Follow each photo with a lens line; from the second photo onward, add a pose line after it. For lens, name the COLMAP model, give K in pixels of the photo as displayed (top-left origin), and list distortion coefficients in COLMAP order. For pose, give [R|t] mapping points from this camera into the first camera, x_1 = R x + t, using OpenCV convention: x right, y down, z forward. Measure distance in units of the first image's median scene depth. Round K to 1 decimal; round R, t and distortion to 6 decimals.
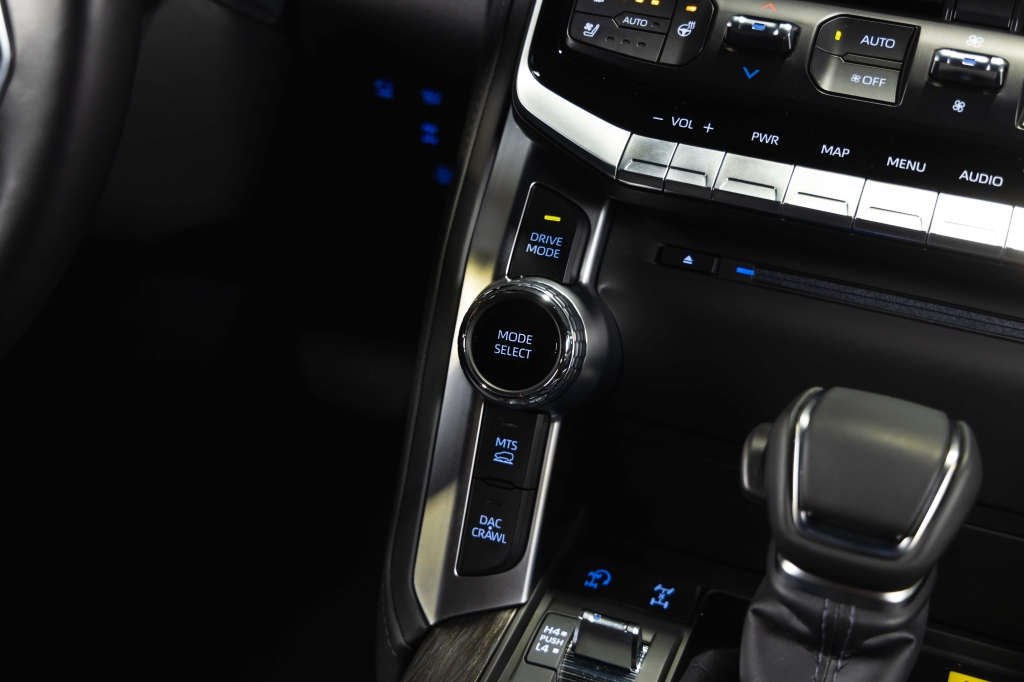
lens RADIAL K [[1515.4, 0, 509.6], [0, 1515.4, 333.0], [0, 0, 1]] dist [-0.008961, 0.000000]
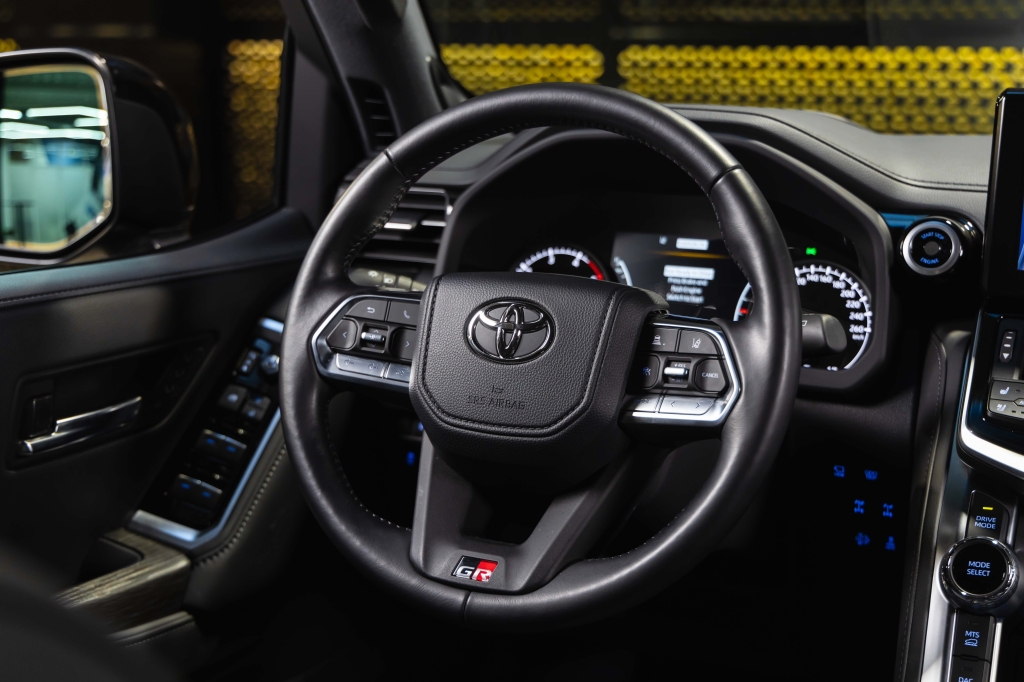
lens RADIAL K [[1515.4, 0, 520.7], [0, 1515.4, 343.8], [0, 0, 1]] dist [-0.008961, 0.000000]
pose [[0.997333, 0.008926, -0.072431, -0.388422], [-0.036548, 0.920154, -0.389848, 0.455211], [0.063168, 0.391456, 0.918026, -0.721293]]
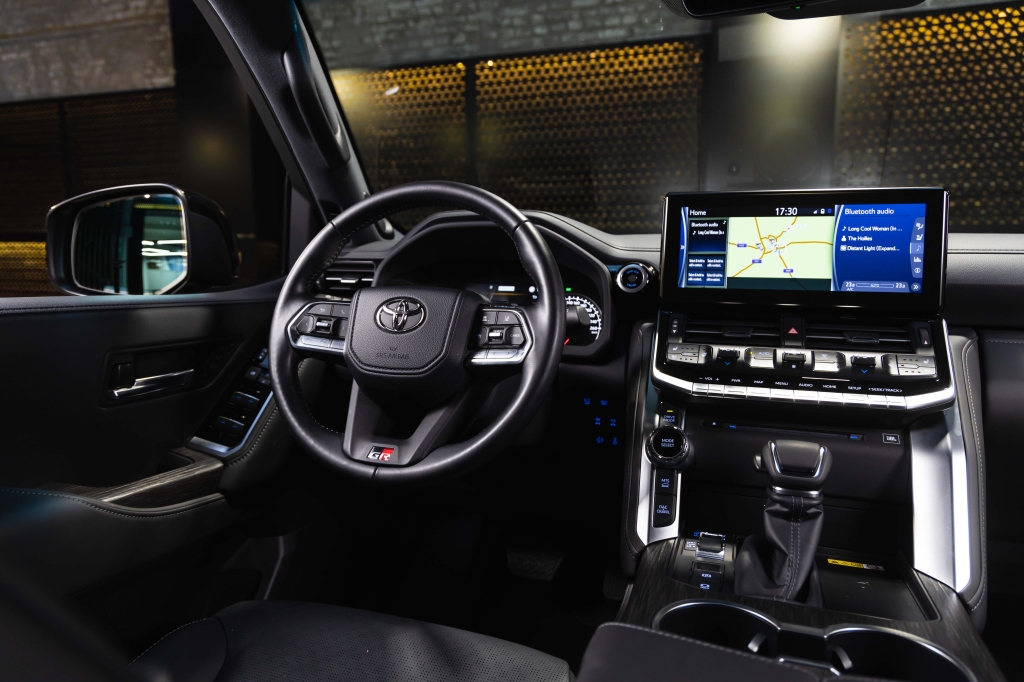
lens RADIAL K [[680.5, 0, 514.6], [0, 680.5, 341.5], [0, 0, 1]] dist [-0.000640, 0.000500]
pose [[0.999046, -0.010028, 0.042510, -0.357048], [0.028275, 0.890304, -0.454489, 0.434437], [-0.033289, 0.455257, 0.889738, -0.321131]]
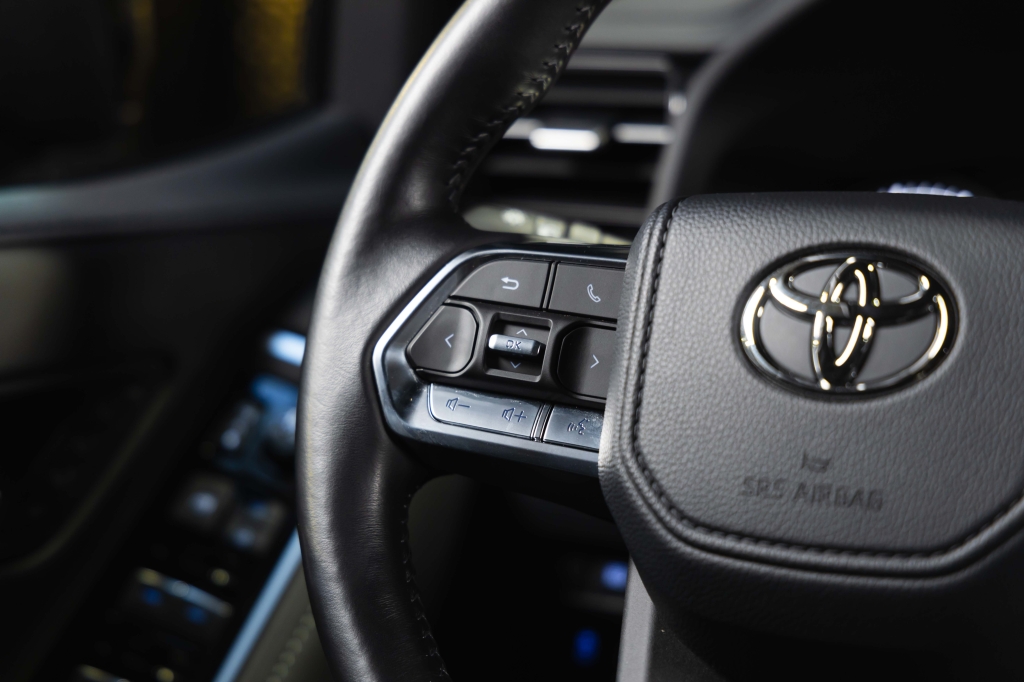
lens RADIAL K [[2643.3, 0, 510.6], [0, 2643.3, 341.6], [0, 0, 1]] dist [-0.066259, 0.000000]
pose [[0.986507, 0.012505, -0.163238, -0.479564], [-0.083188, 0.897056, -0.434016, 0.329830], [0.141006, 0.441739, 0.885993, -0.259119]]
